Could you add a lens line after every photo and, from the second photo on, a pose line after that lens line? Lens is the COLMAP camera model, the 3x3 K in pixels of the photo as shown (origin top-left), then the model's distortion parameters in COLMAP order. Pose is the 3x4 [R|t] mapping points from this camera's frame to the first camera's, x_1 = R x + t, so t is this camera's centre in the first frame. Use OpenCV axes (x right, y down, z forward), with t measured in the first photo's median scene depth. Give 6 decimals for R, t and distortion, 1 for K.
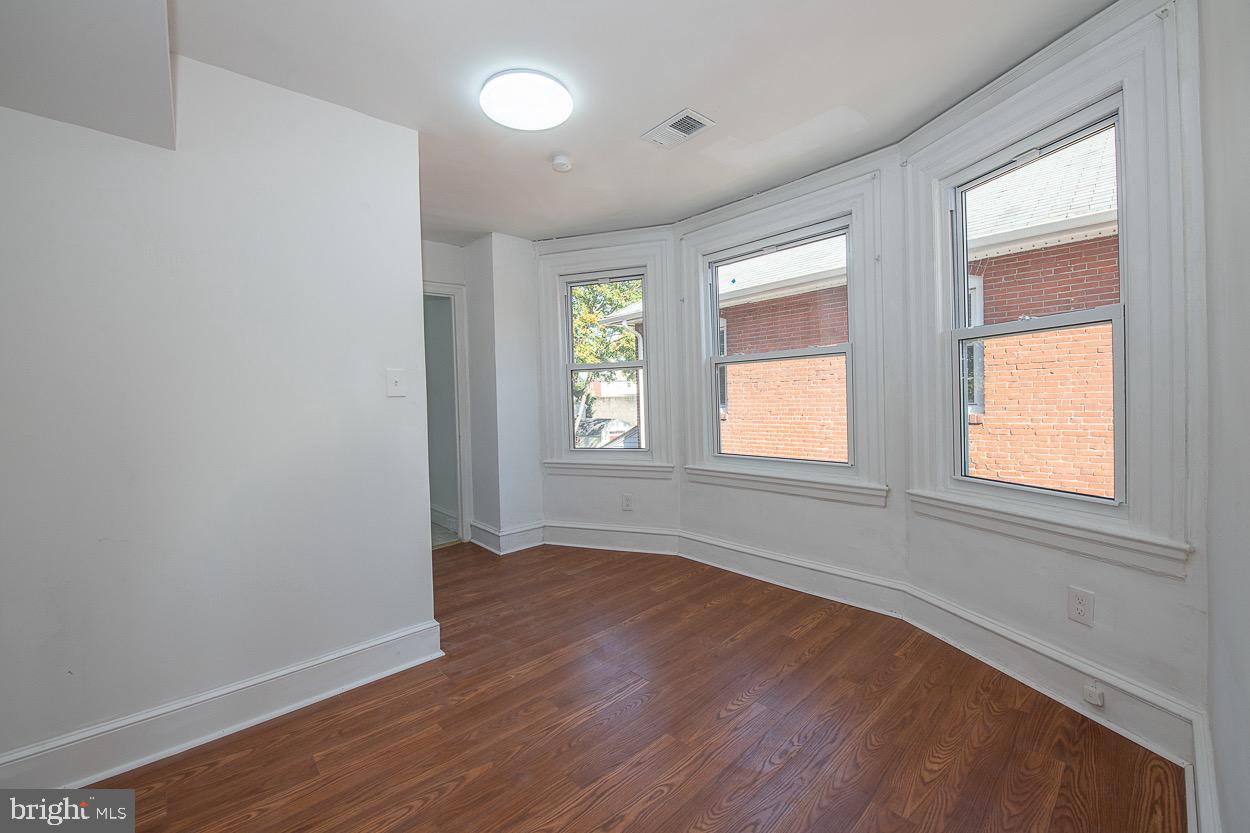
lens RADIAL K [[495.2, 0, 628.2], [0, 495.2, 411.5], [0, 0, 1]] dist [-0.019847, -0.001380]
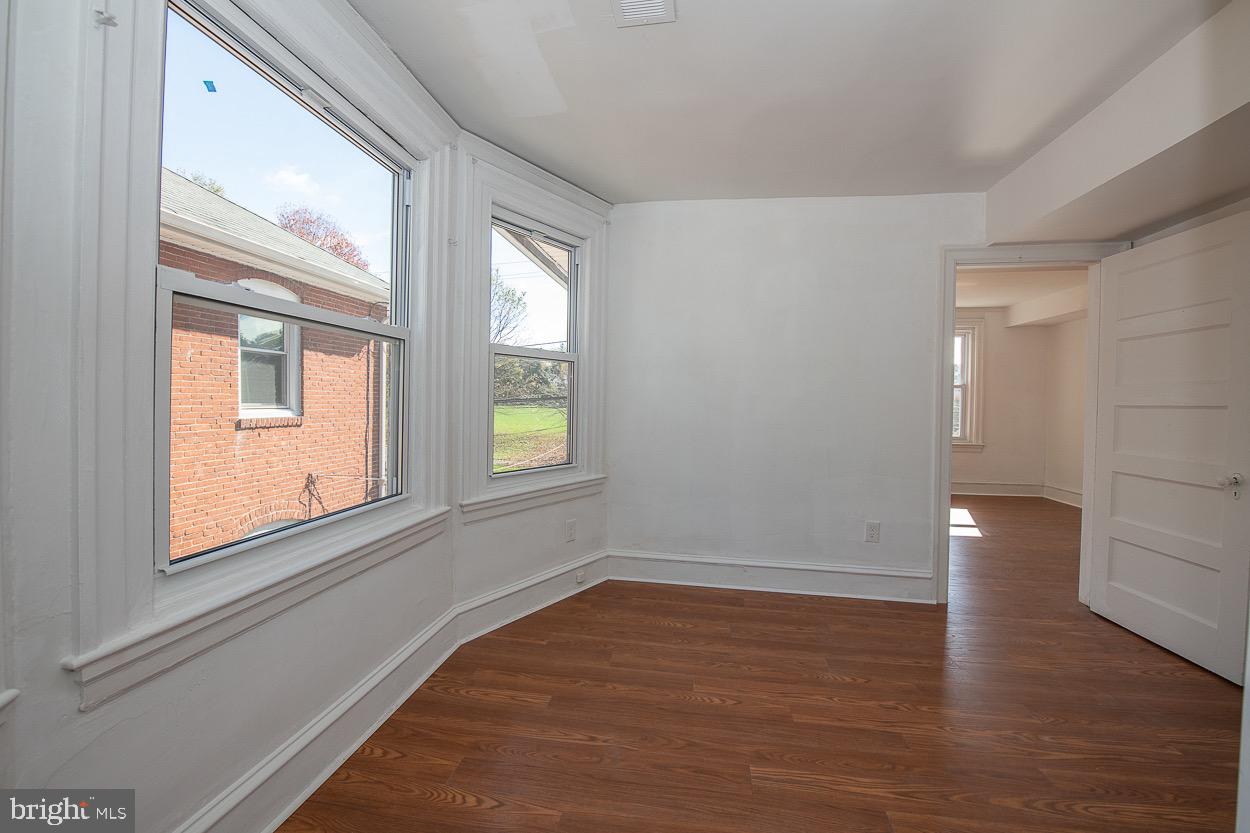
lens RADIAL K [[495.2, 0, 628.7], [0, 495.2, 409.9], [0, 0, 1]] dist [-0.019847, -0.001380]
pose [[-0.626244, 0.007724, 0.779589, -0.422721], [0.024660, 0.999647, 0.009905, -0.020356], [-0.779237, 0.025428, -0.626213, 1.556888]]
